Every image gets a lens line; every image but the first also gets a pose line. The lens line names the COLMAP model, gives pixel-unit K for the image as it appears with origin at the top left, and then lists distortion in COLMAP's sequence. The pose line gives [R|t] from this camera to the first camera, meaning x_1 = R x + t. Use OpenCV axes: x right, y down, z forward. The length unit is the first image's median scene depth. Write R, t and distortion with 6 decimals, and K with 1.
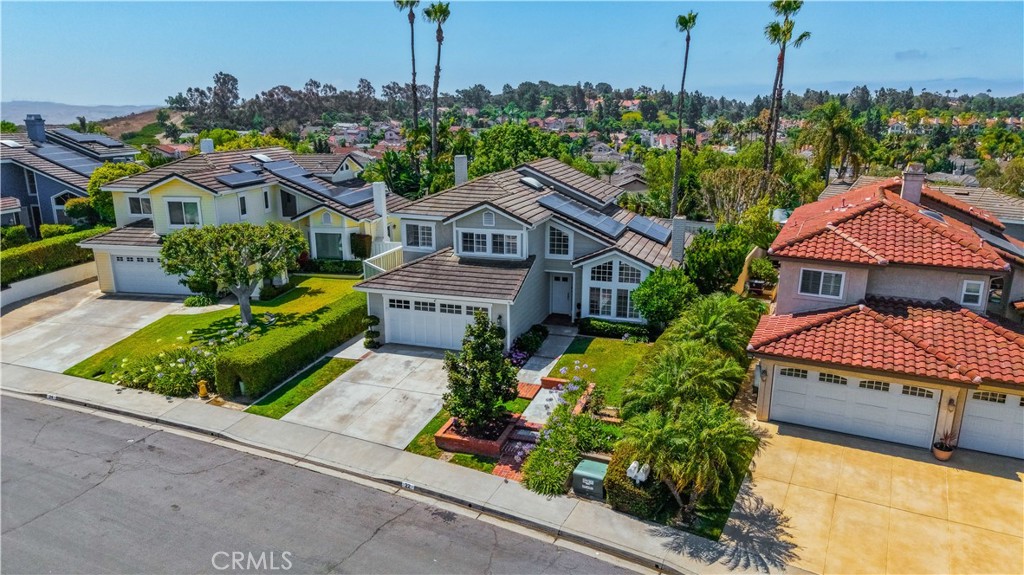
lens RADIAL K [[685.4, 0, 512.7], [0, 685.4, 287.5], [0, 0, 1]] dist [0.013455, -0.009584]
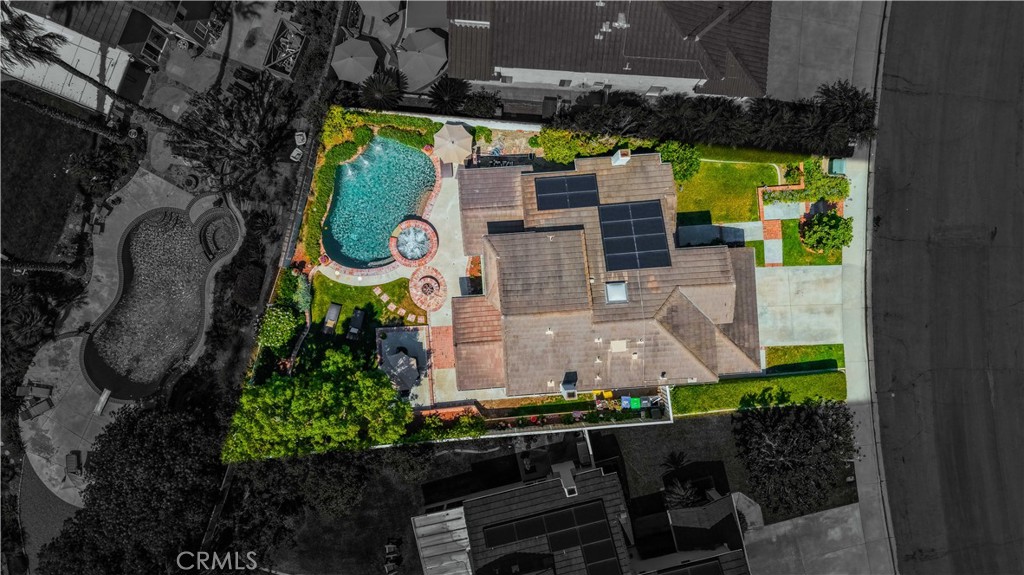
lens RADIAL K [[685.4, 0, 512.5], [0, 685.4, 288.4], [0, 0, 1]] dist [0.013455, -0.009584]
pose [[-0.386634, -0.921817, -0.027723, 0.144266], [0.203092, -0.114428, 0.972451, -1.371268], [-0.899593, 0.370352, 0.231455, 1.035173]]
